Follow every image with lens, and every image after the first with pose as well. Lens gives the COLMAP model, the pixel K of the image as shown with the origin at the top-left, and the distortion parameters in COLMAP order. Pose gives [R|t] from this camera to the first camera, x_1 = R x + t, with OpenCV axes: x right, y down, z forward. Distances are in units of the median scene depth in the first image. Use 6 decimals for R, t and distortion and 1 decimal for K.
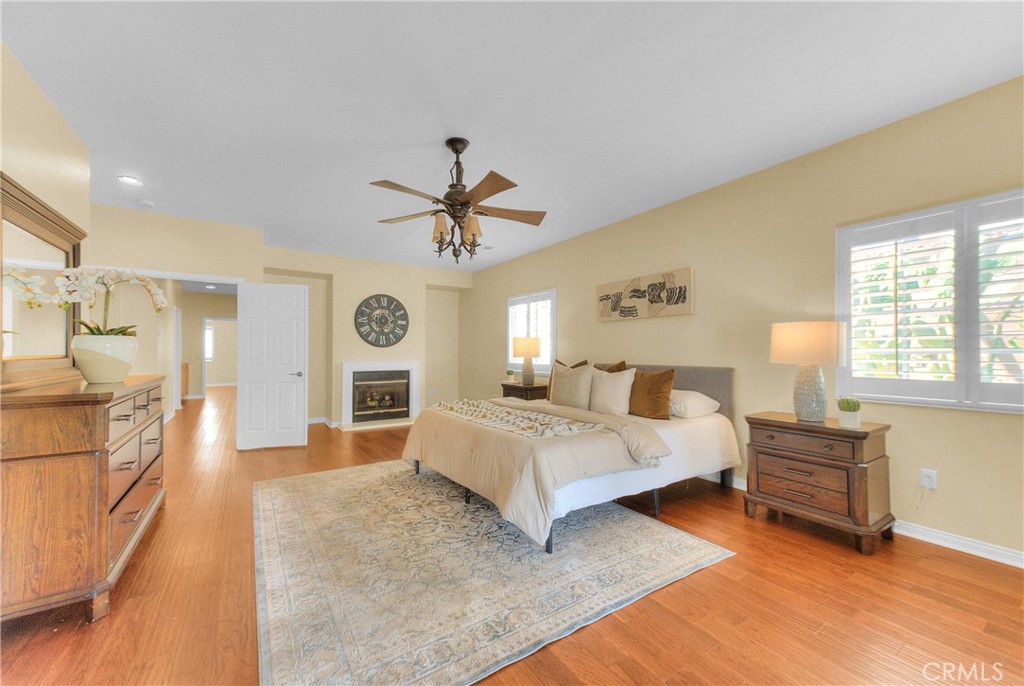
lens RADIAL K [[398.2, 0, 505.6], [0, 398.2, 348.1], [0, 0, 1]] dist [0.019184, -0.000214]
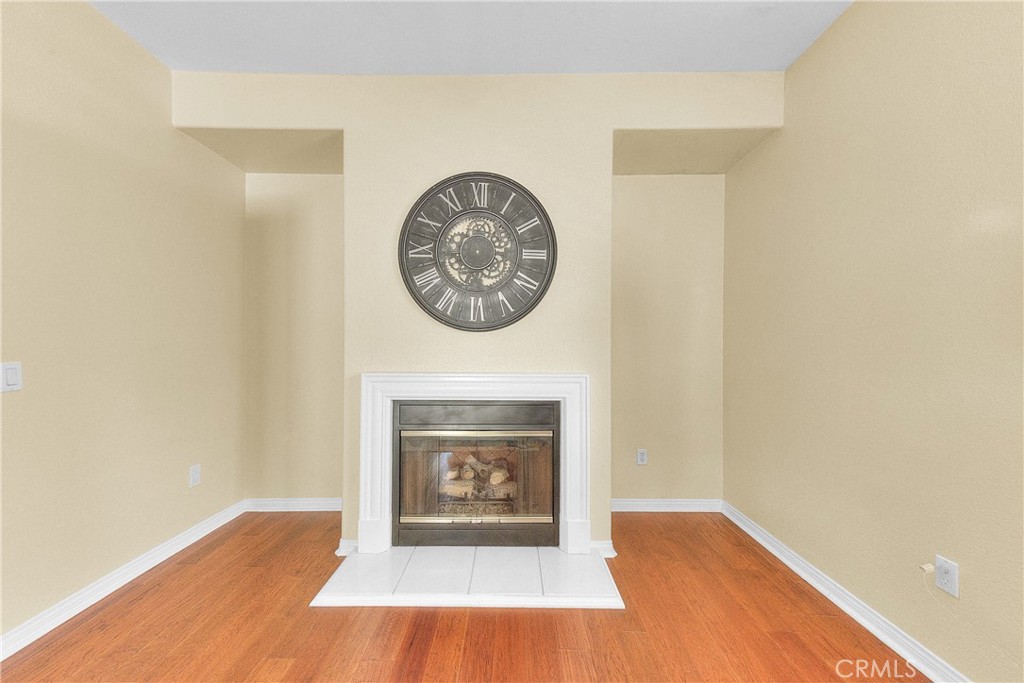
lens RADIAL K [[398.2, 0, 508.7], [0, 398.2, 343.0], [0, 0, 1]] dist [0.019184, -0.000214]
pose [[0.832628, 0.005770, -0.553802, -0.099328], [0.001456, 0.999919, 0.012608, 0.003844], [0.553830, -0.011304, 0.832553, 0.733699]]
